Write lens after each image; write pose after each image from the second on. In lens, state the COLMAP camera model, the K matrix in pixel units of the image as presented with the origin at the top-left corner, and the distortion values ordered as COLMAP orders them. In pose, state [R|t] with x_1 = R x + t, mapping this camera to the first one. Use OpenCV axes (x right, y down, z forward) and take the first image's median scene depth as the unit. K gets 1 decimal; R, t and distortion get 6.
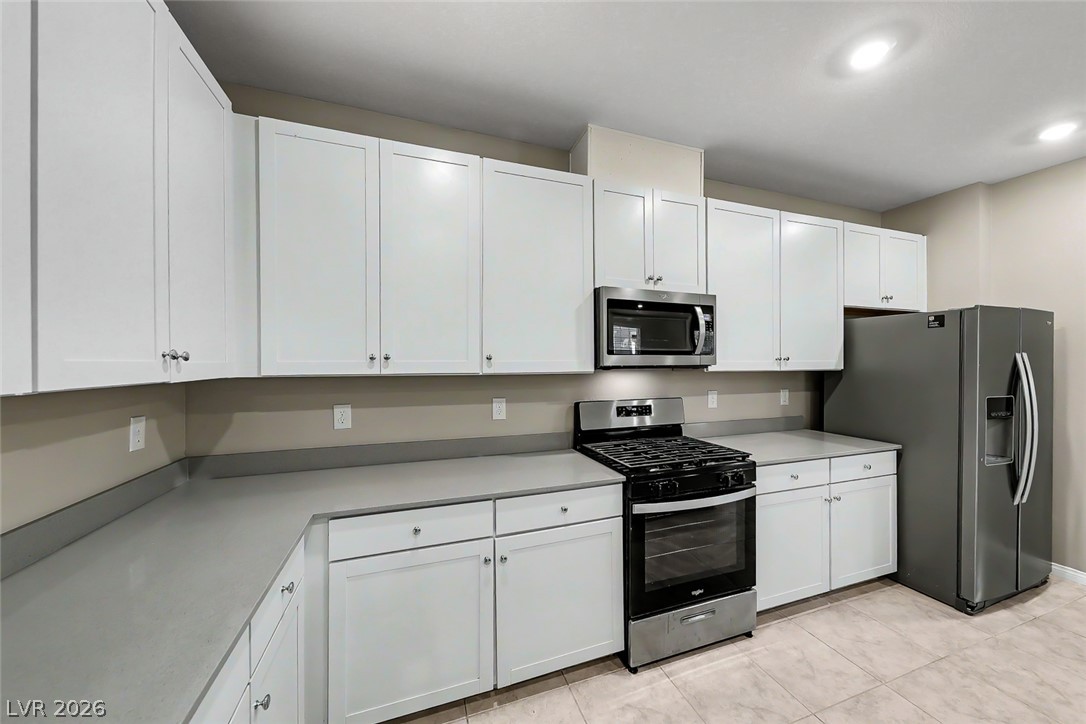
lens RADIAL K [[376.7, 0, 541.6], [0, 376.7, 364.6], [0, 0, 1]] dist [-0.000760, 0.000001]
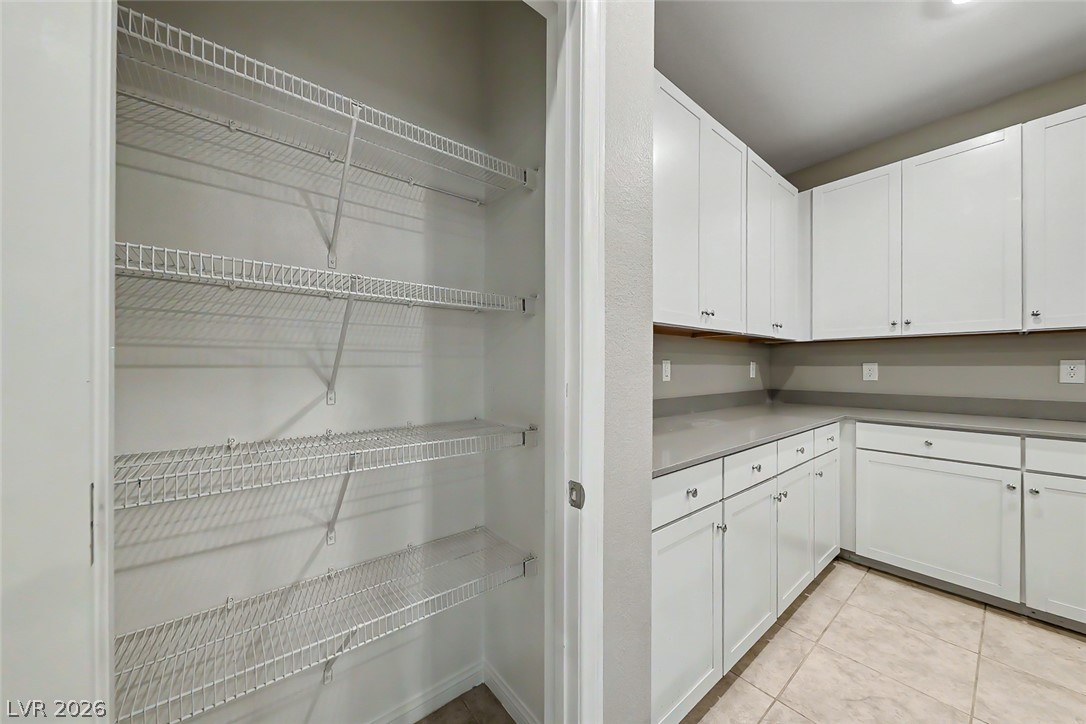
lens RADIAL K [[377.7, 0, 538.8], [0, 377.7, 368.2], [0, 0, 1]] dist [0.000432, -0.000078]
pose [[0.331386, 0.007597, -0.943465, 0.347630], [-0.002089, 0.999971, 0.007318, 0.112926], [0.943493, -0.000454, 0.331392, -0.559383]]
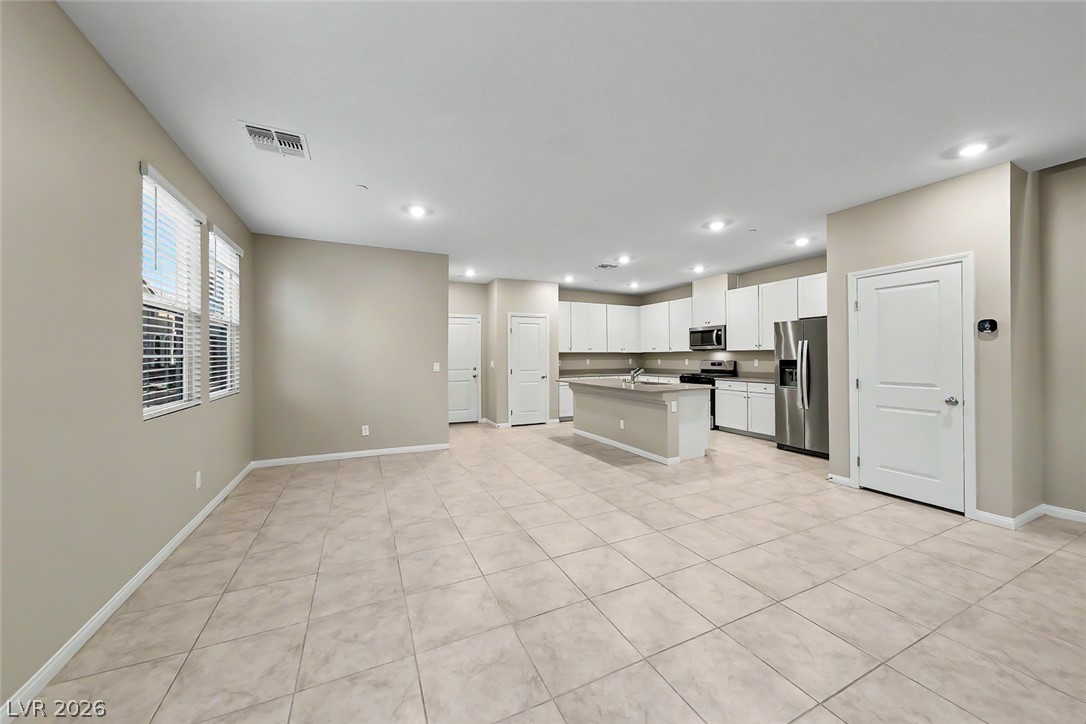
lens RADIAL K [[382.6, 0, 540.9], [0, 382.6, 354.6], [0, 0, 1]] dist [0.001248, 0.000211]
pose [[0.110724, -0.003095, -0.993846, 3.607745], [0.005599, 0.999981, -0.002490, 0.053380], [0.993835, -0.005289, 0.110739, -0.838826]]
